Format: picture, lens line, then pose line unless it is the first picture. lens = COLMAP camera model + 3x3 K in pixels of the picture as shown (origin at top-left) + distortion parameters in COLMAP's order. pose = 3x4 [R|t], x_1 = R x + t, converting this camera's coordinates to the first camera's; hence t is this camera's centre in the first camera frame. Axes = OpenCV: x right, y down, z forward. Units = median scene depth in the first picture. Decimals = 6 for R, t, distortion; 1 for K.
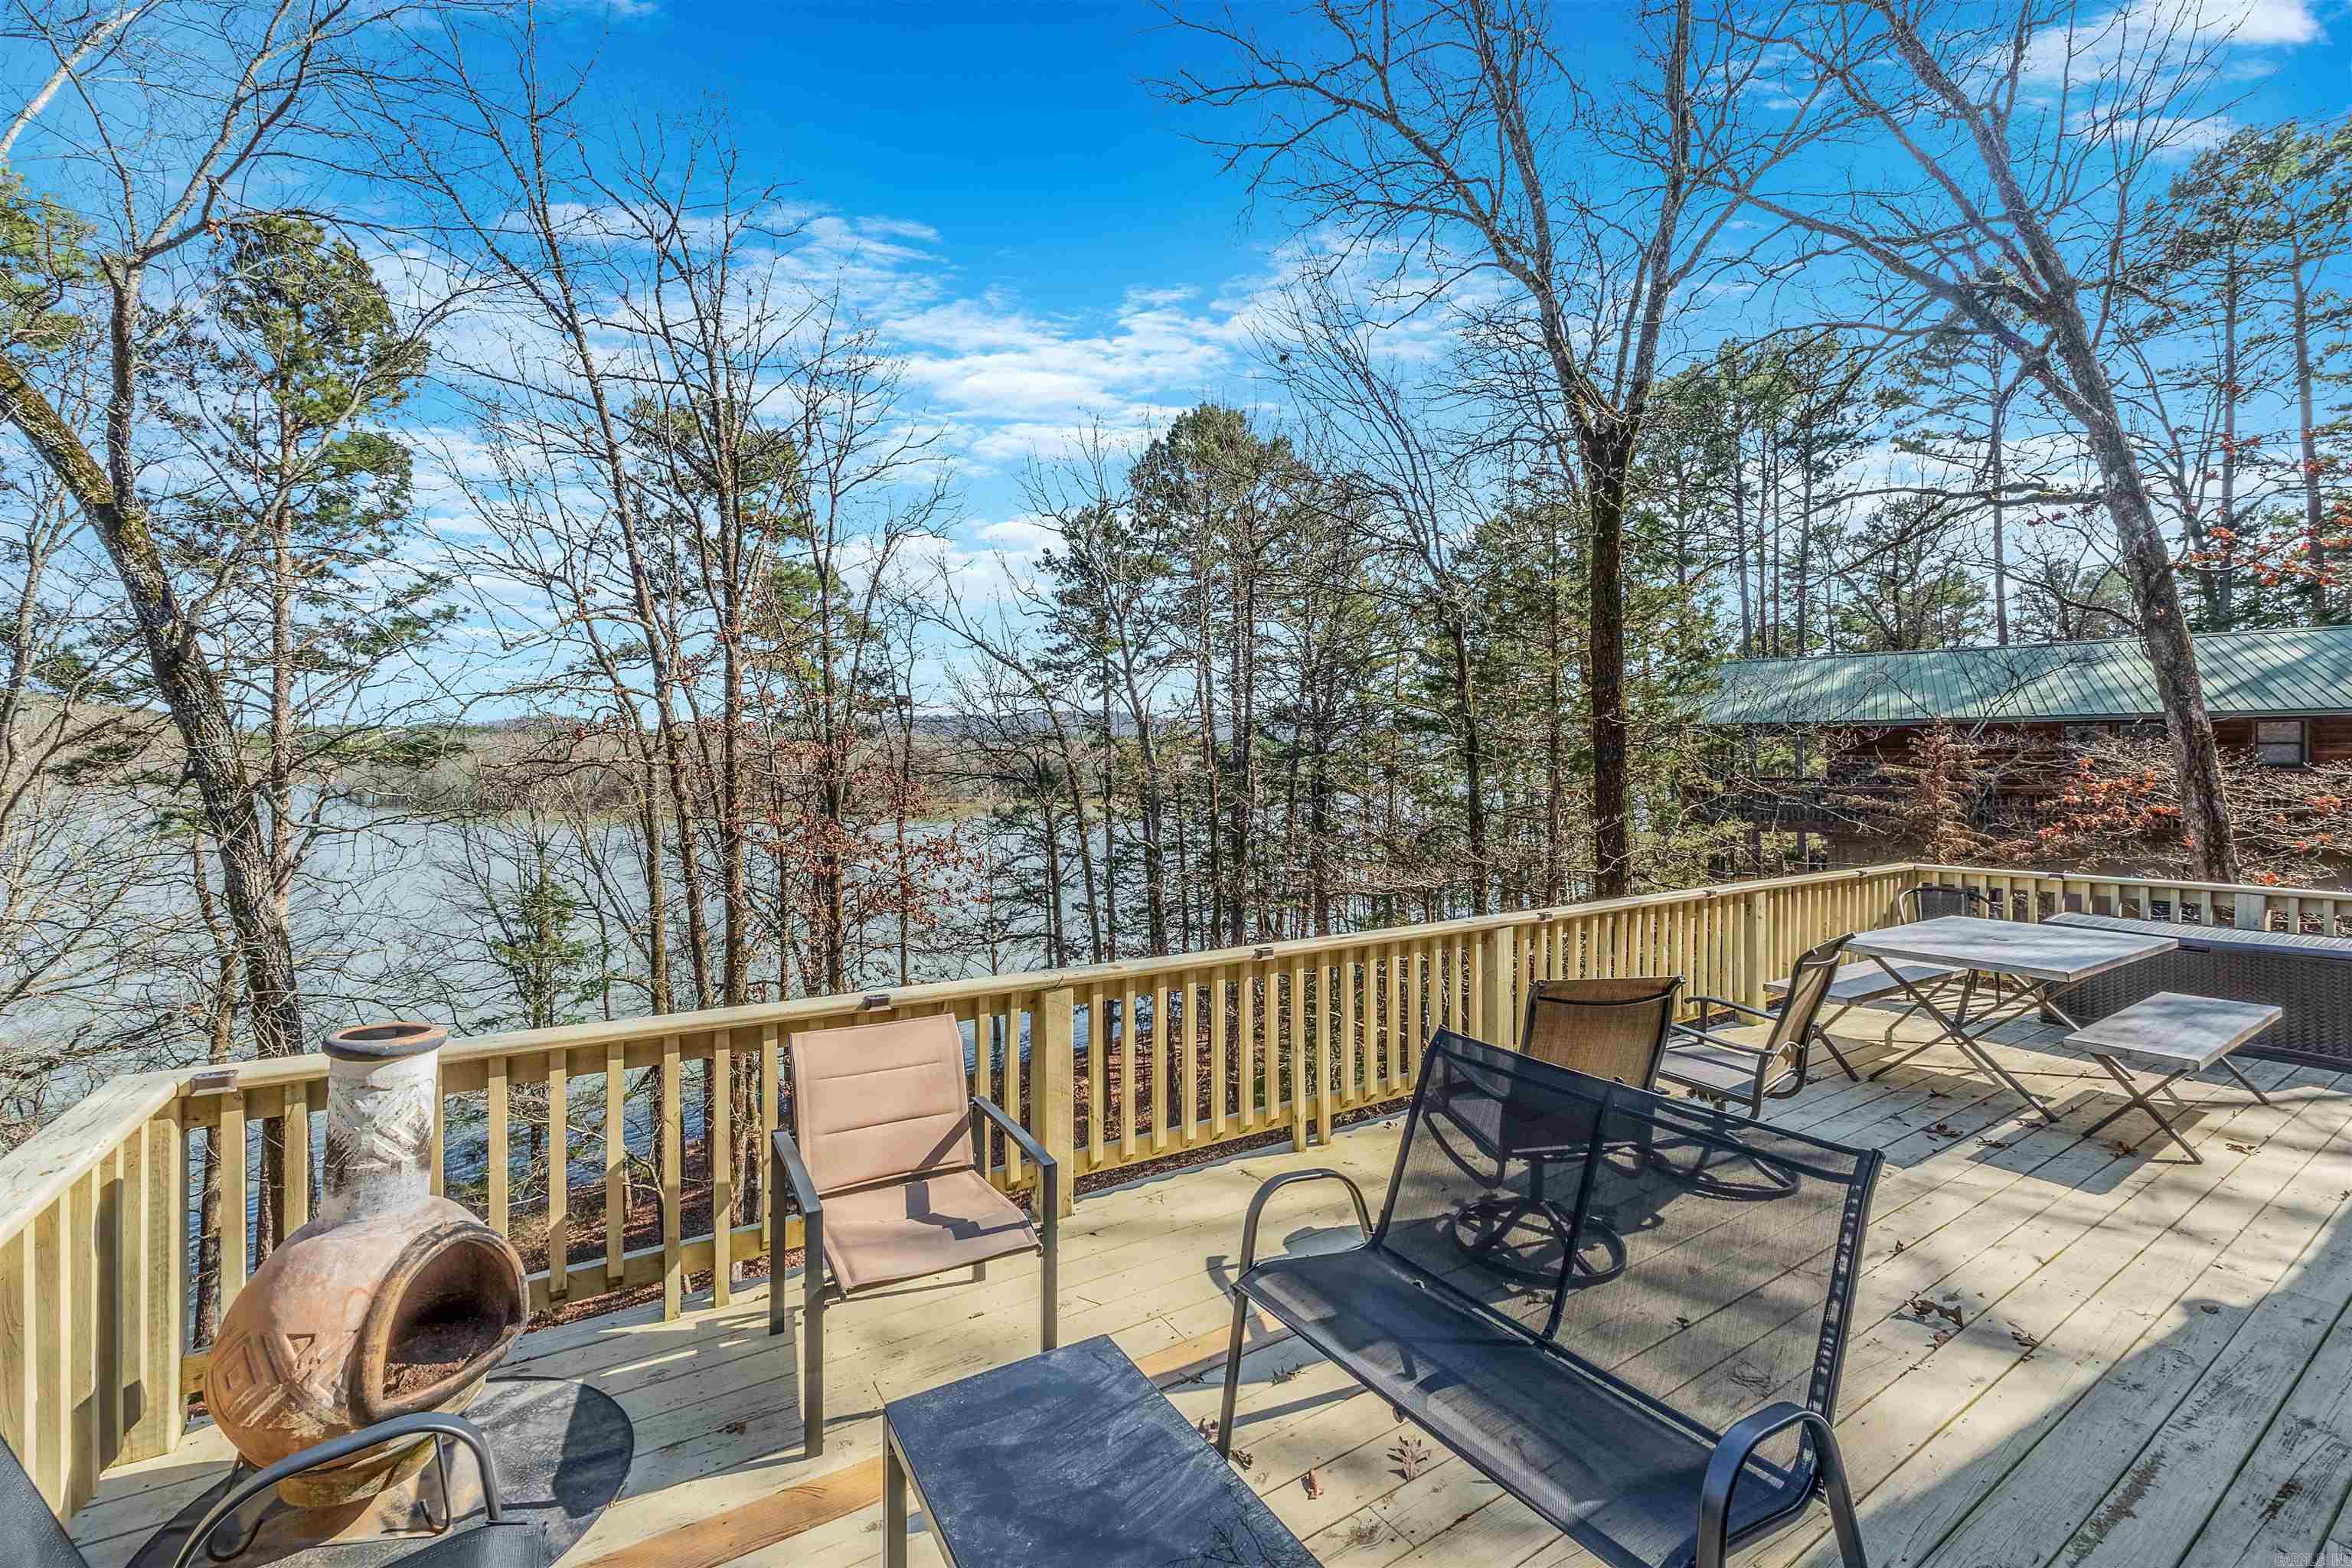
lens RADIAL K [[996.4, 0, 1182.2], [0, 996.4, 763.9], [0, 0, 1]] dist [-0.003486, -0.001531]
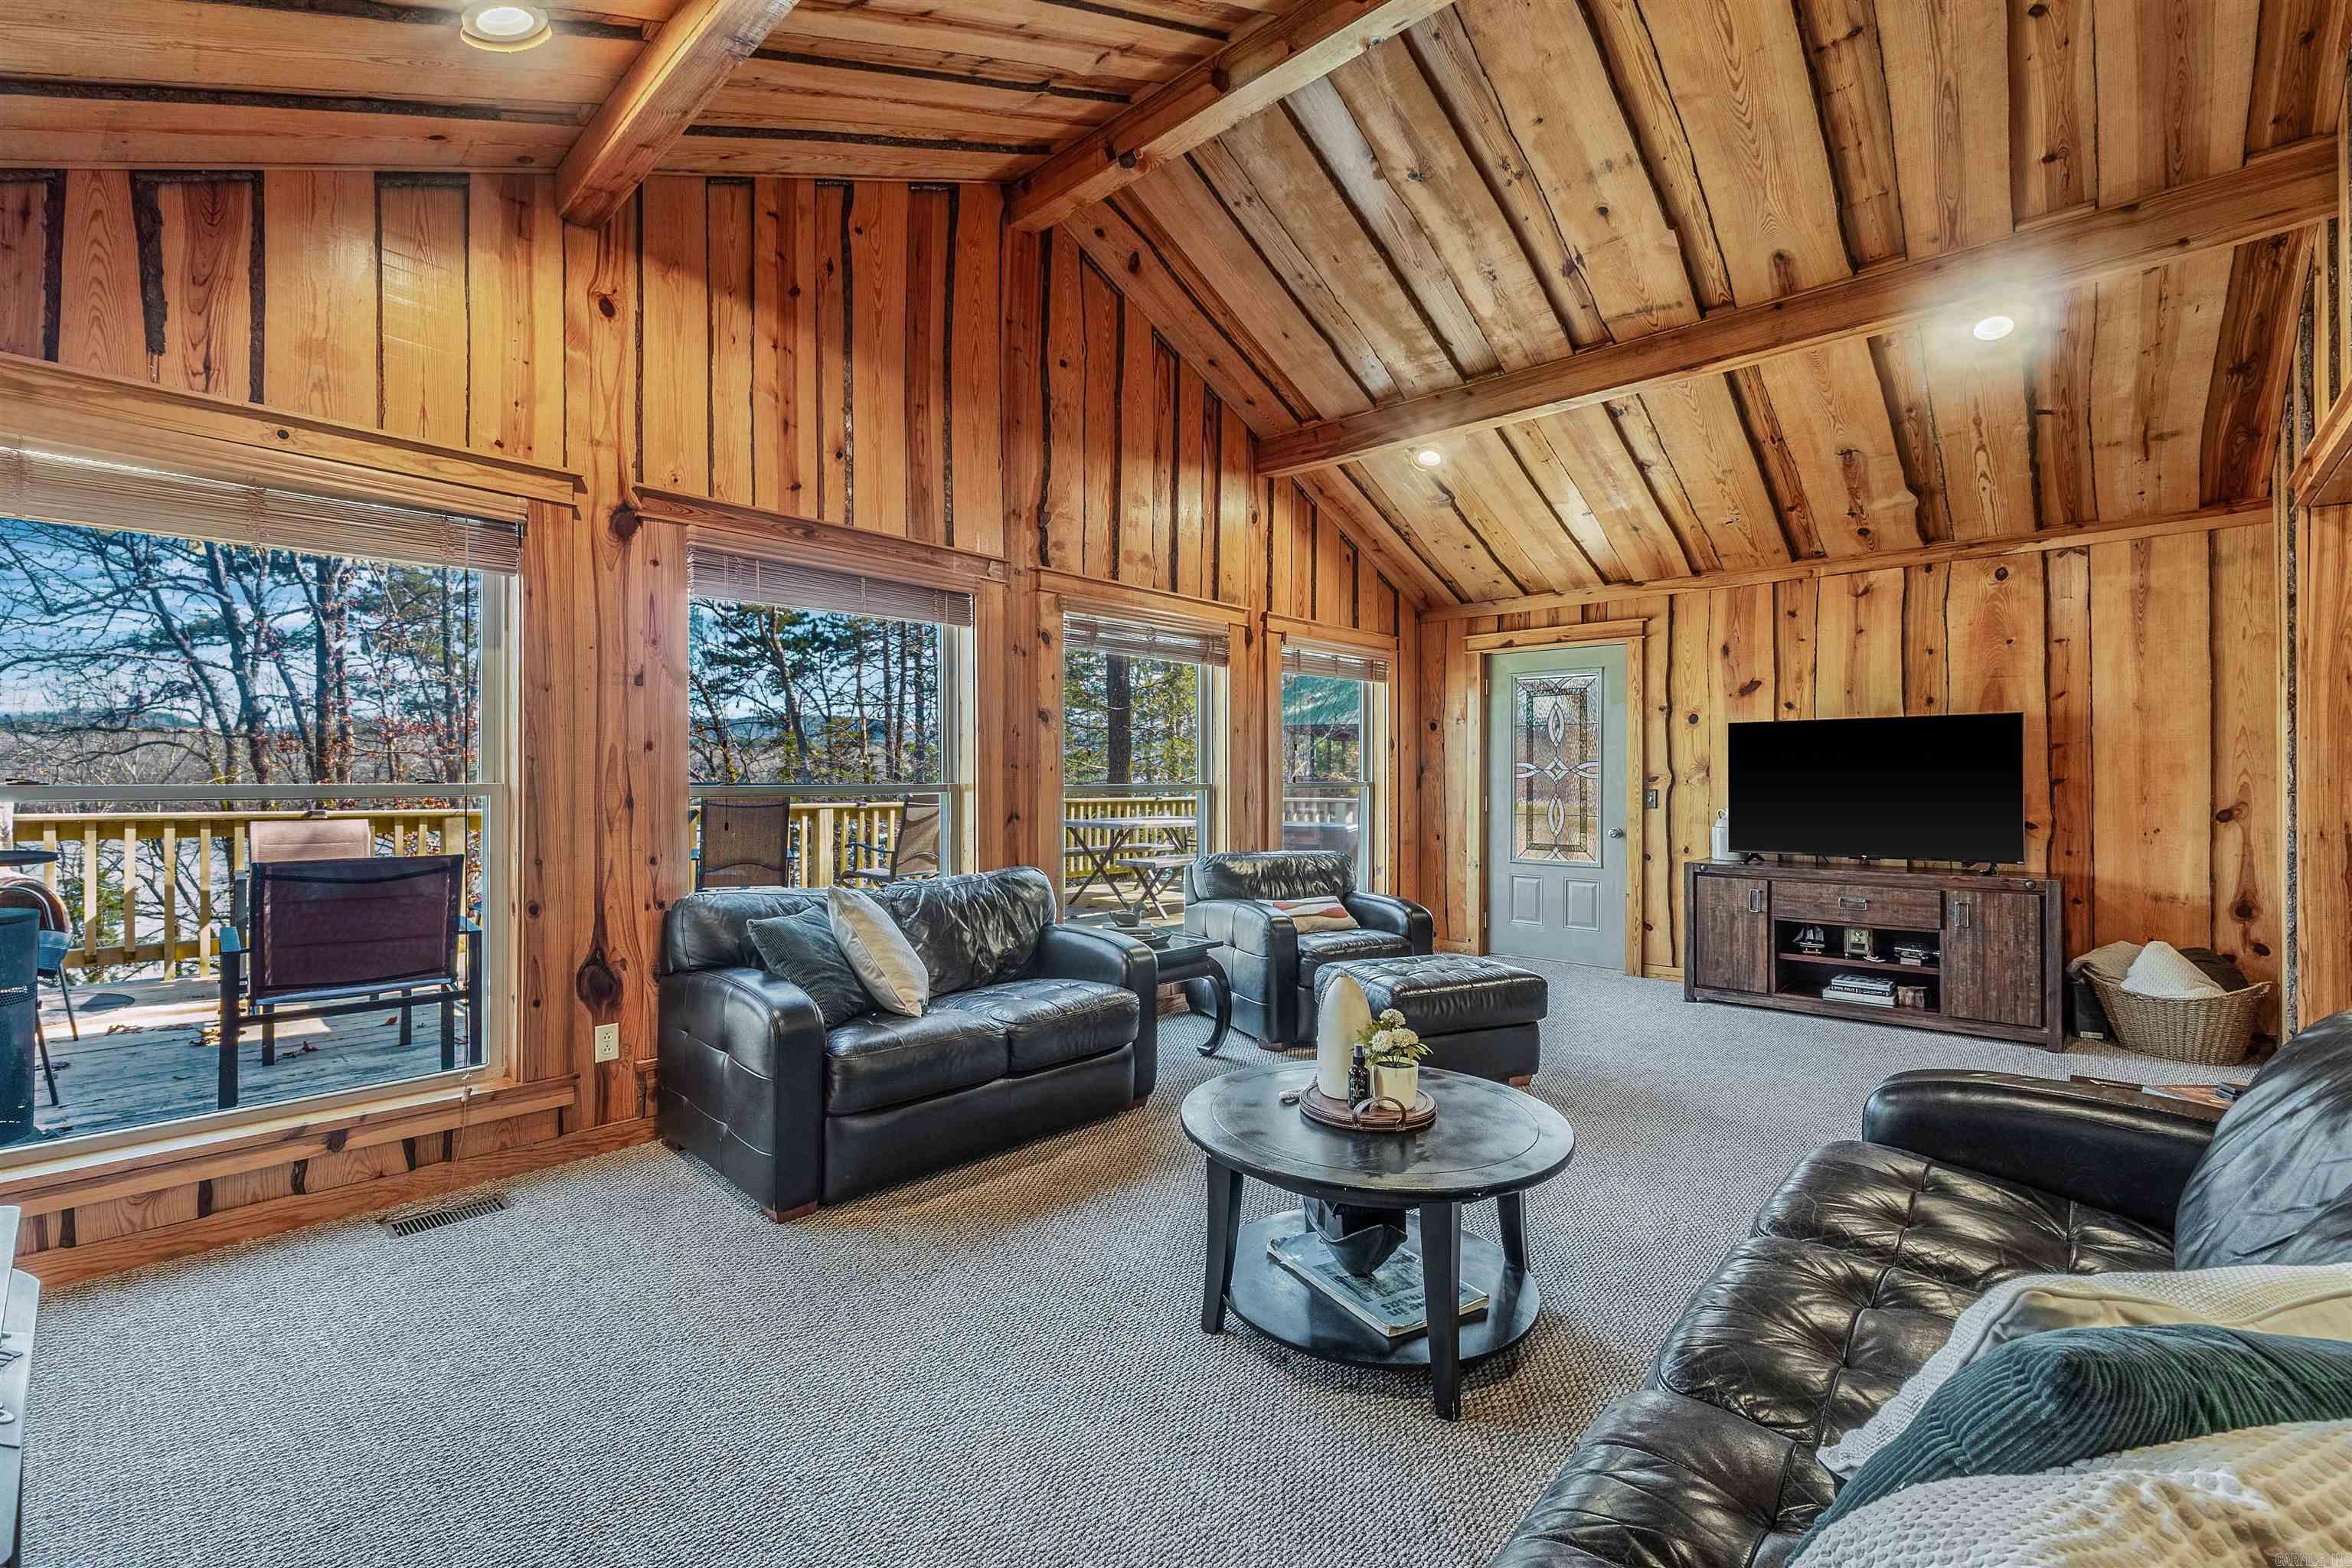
lens RADIAL K [[996.4, 0, 1147.2], [0, 996.4, 773.6], [0, 0, 1]] dist [-0.003486, -0.001531]
pose [[0.971040, 0.005321, 0.238856, 0.105993], [-0.006166, 0.999977, 0.002791, 0.024530], [-0.238835, -0.004183, 0.971051, -0.158028]]
